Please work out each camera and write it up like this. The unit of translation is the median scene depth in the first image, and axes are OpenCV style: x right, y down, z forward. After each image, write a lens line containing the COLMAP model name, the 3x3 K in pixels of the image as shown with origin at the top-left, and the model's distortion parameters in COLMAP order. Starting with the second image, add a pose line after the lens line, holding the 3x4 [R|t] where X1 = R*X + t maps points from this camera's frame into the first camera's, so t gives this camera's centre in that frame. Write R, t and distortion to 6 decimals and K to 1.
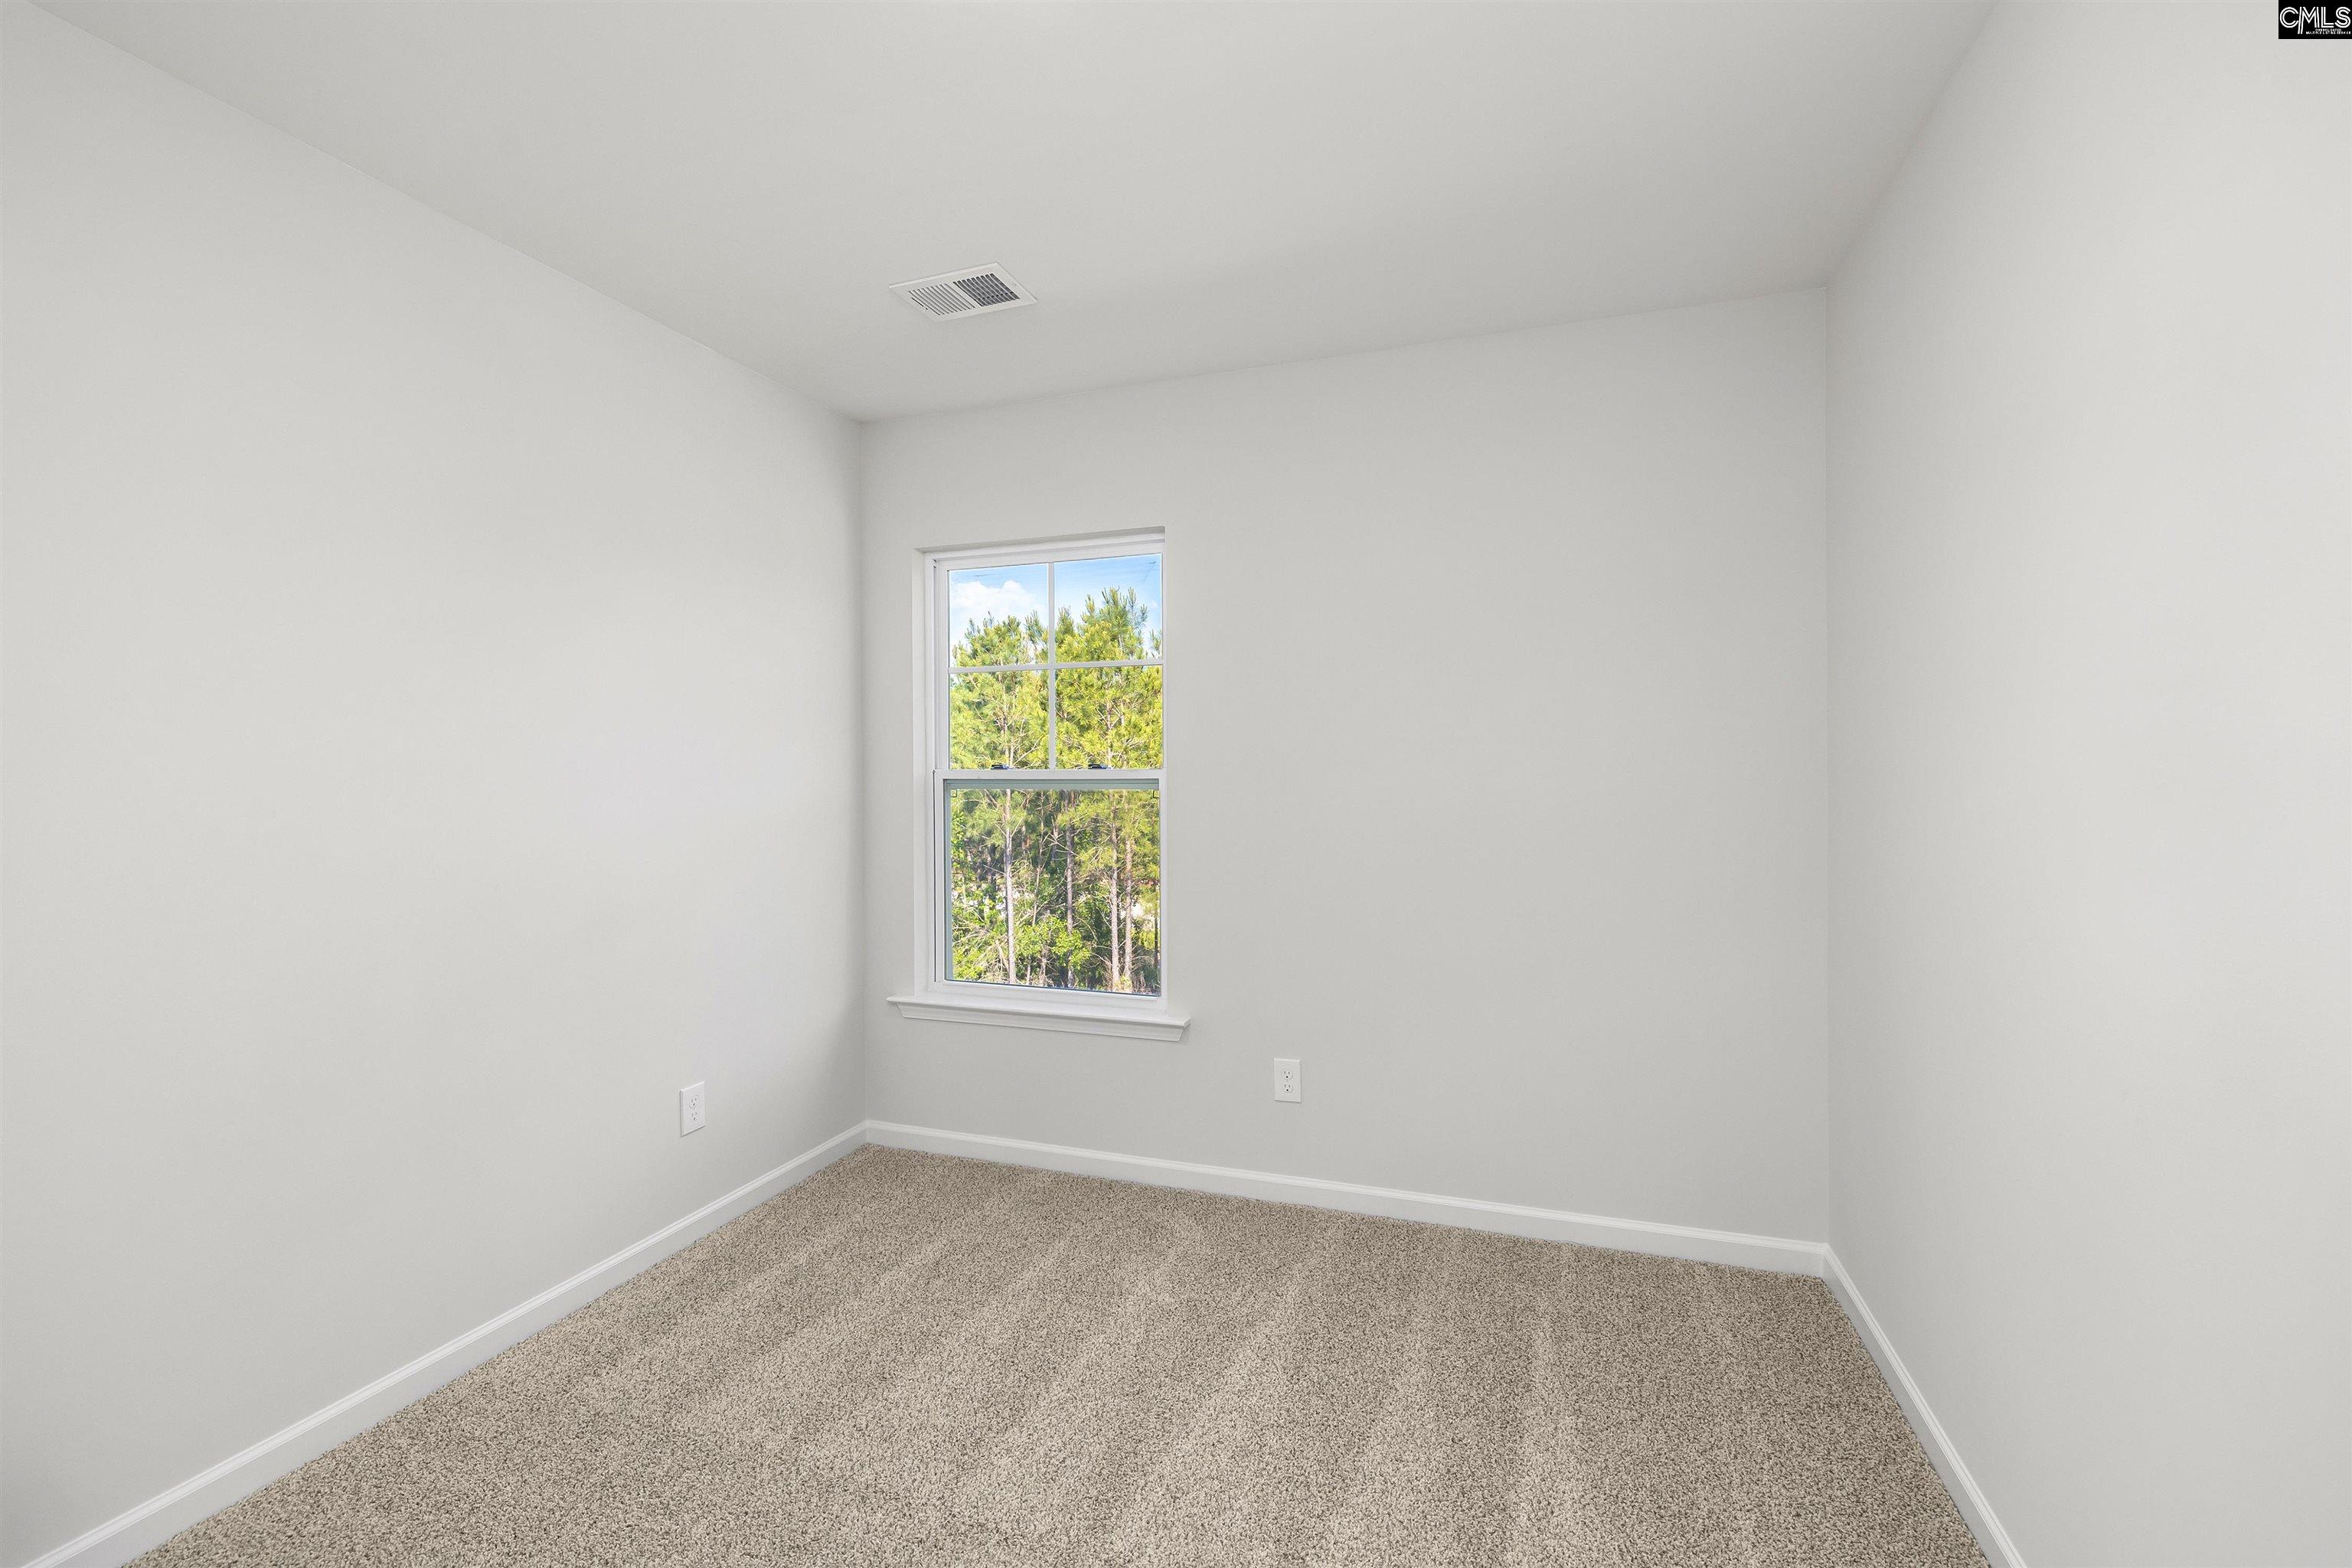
lens RADIAL K [[985.3, 0, 1182.0], [0, 985.3, 784.2], [0, 0, 1]] dist [0.000888, 0.000172]
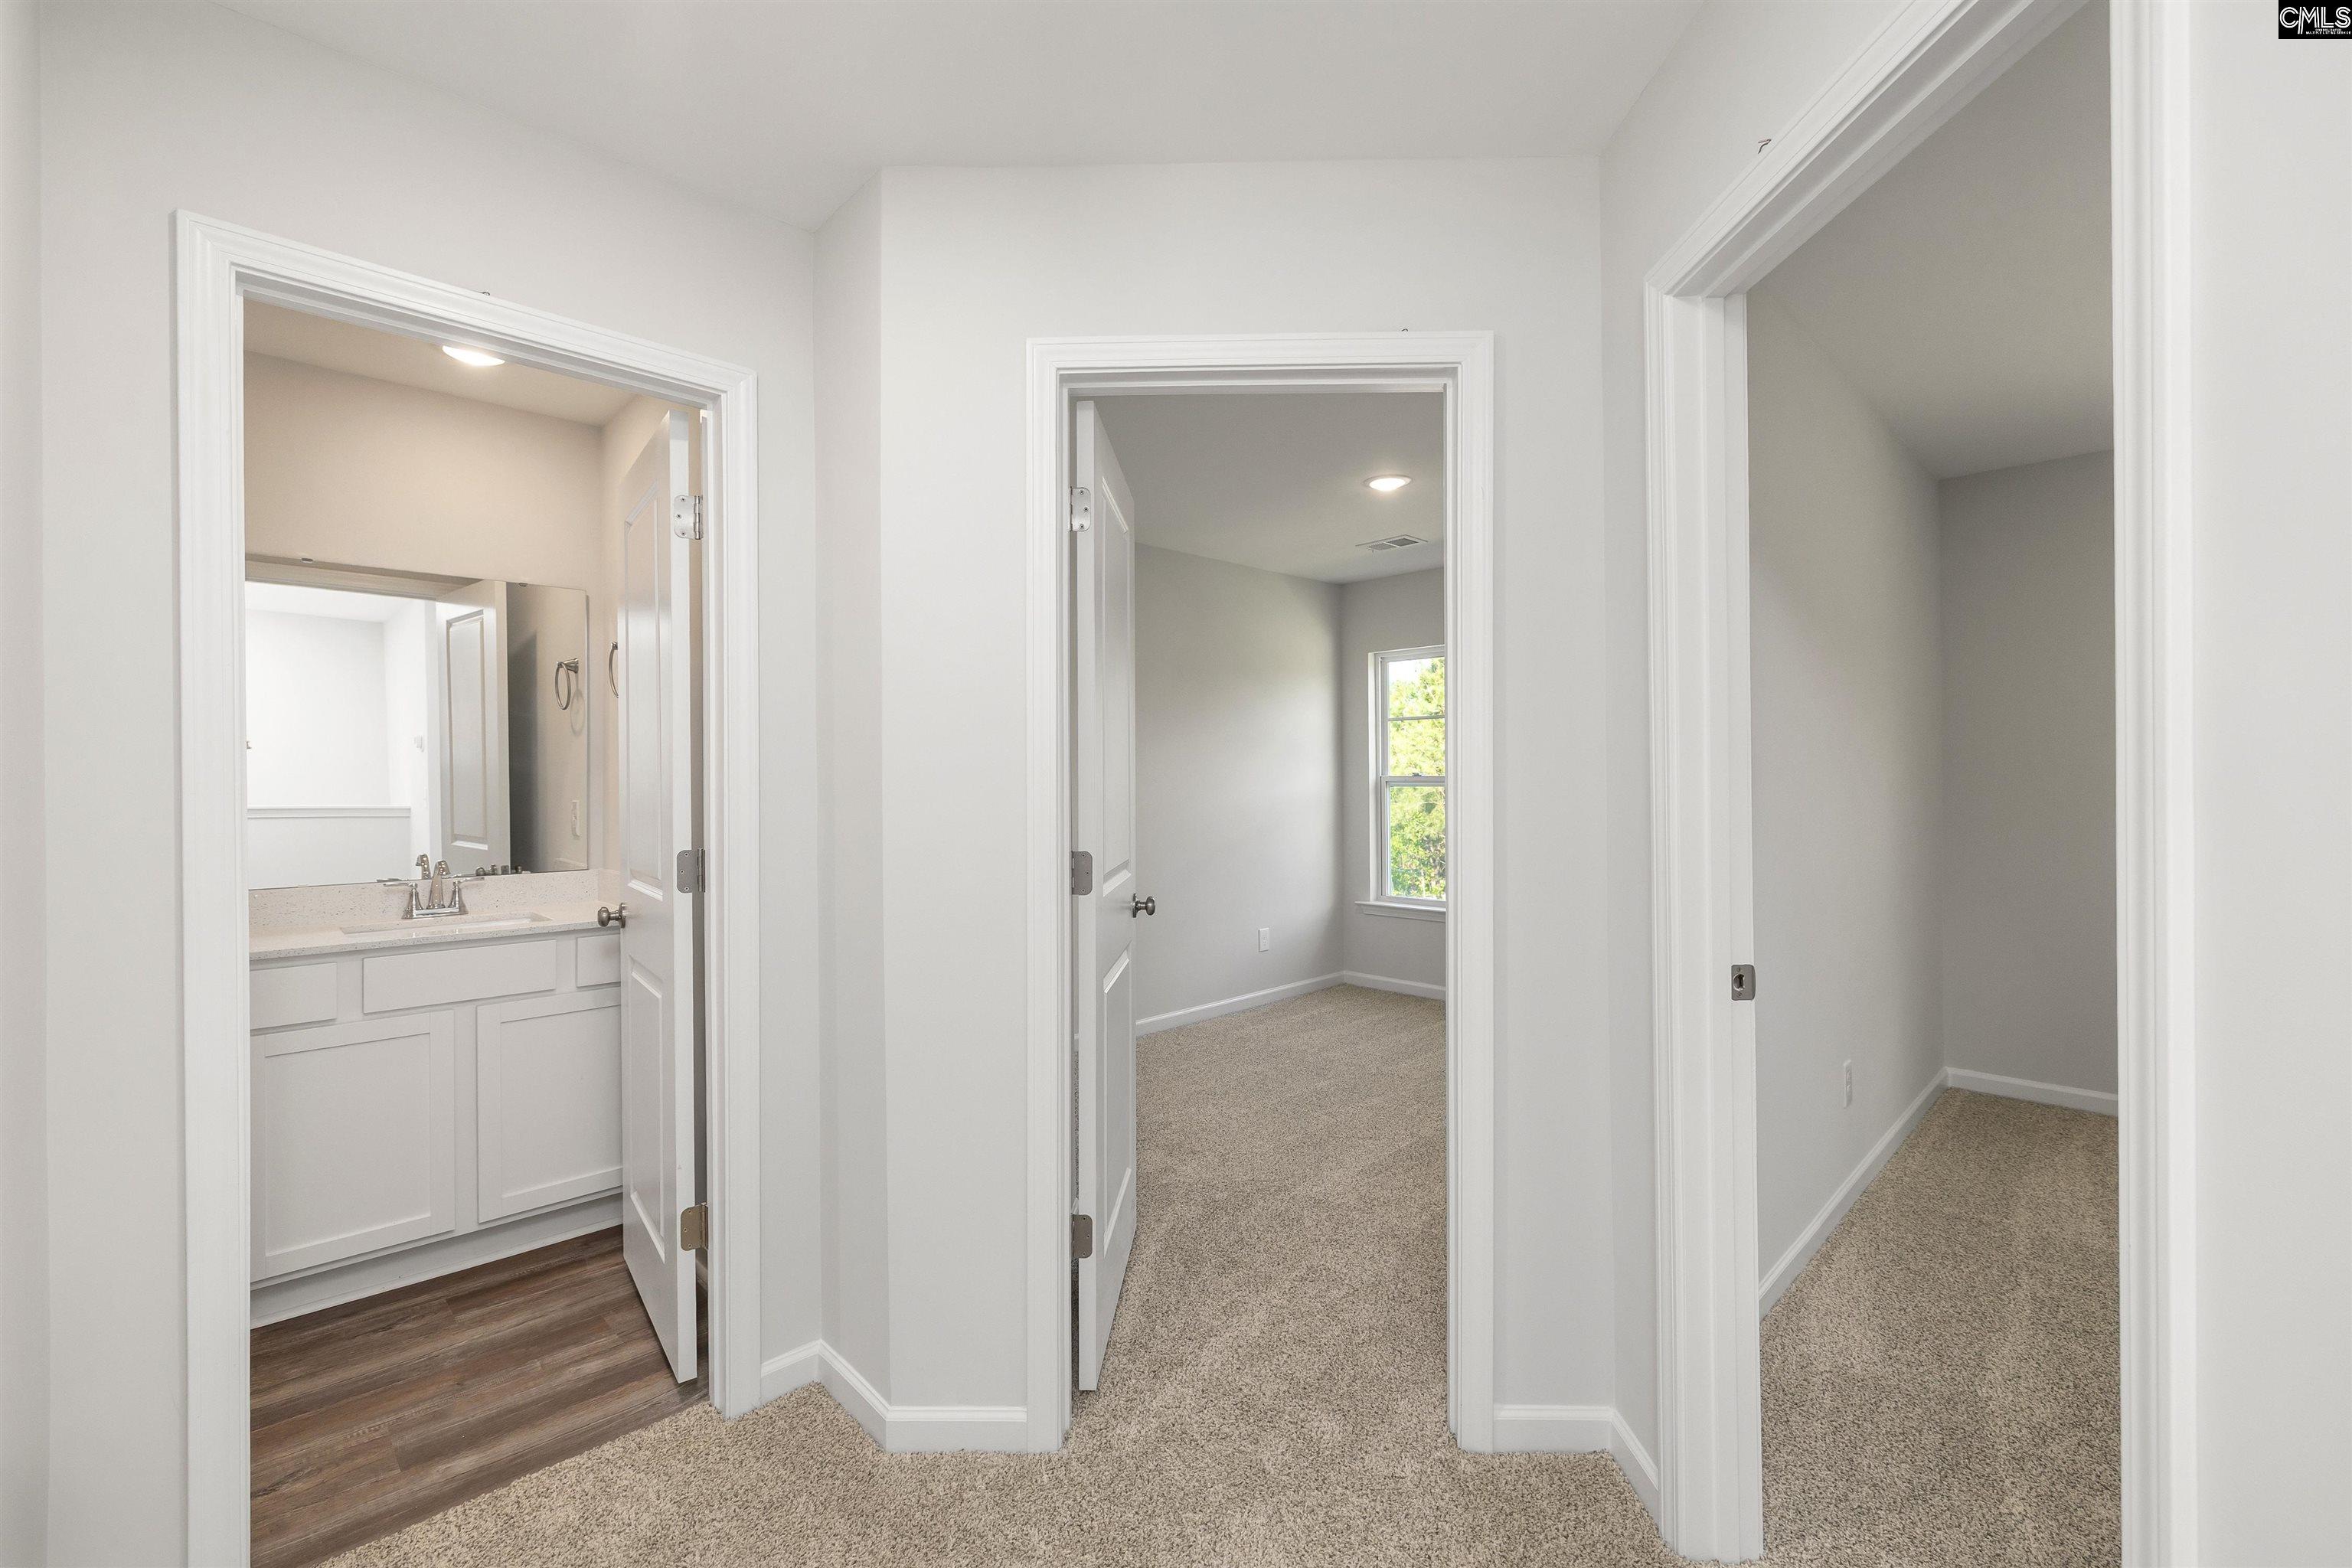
lens RADIAL K [[985.3, 0, 1179.2], [0, 985.3, 780.1], [0, 0, 1]] dist [0.000888, 0.000172]
pose [[0.892796, -0.003215, -0.450450, 0.034628], [-0.000888, 0.999960, -0.008897, 0.001753], [0.450460, 0.008344, 0.892757, -0.116438]]
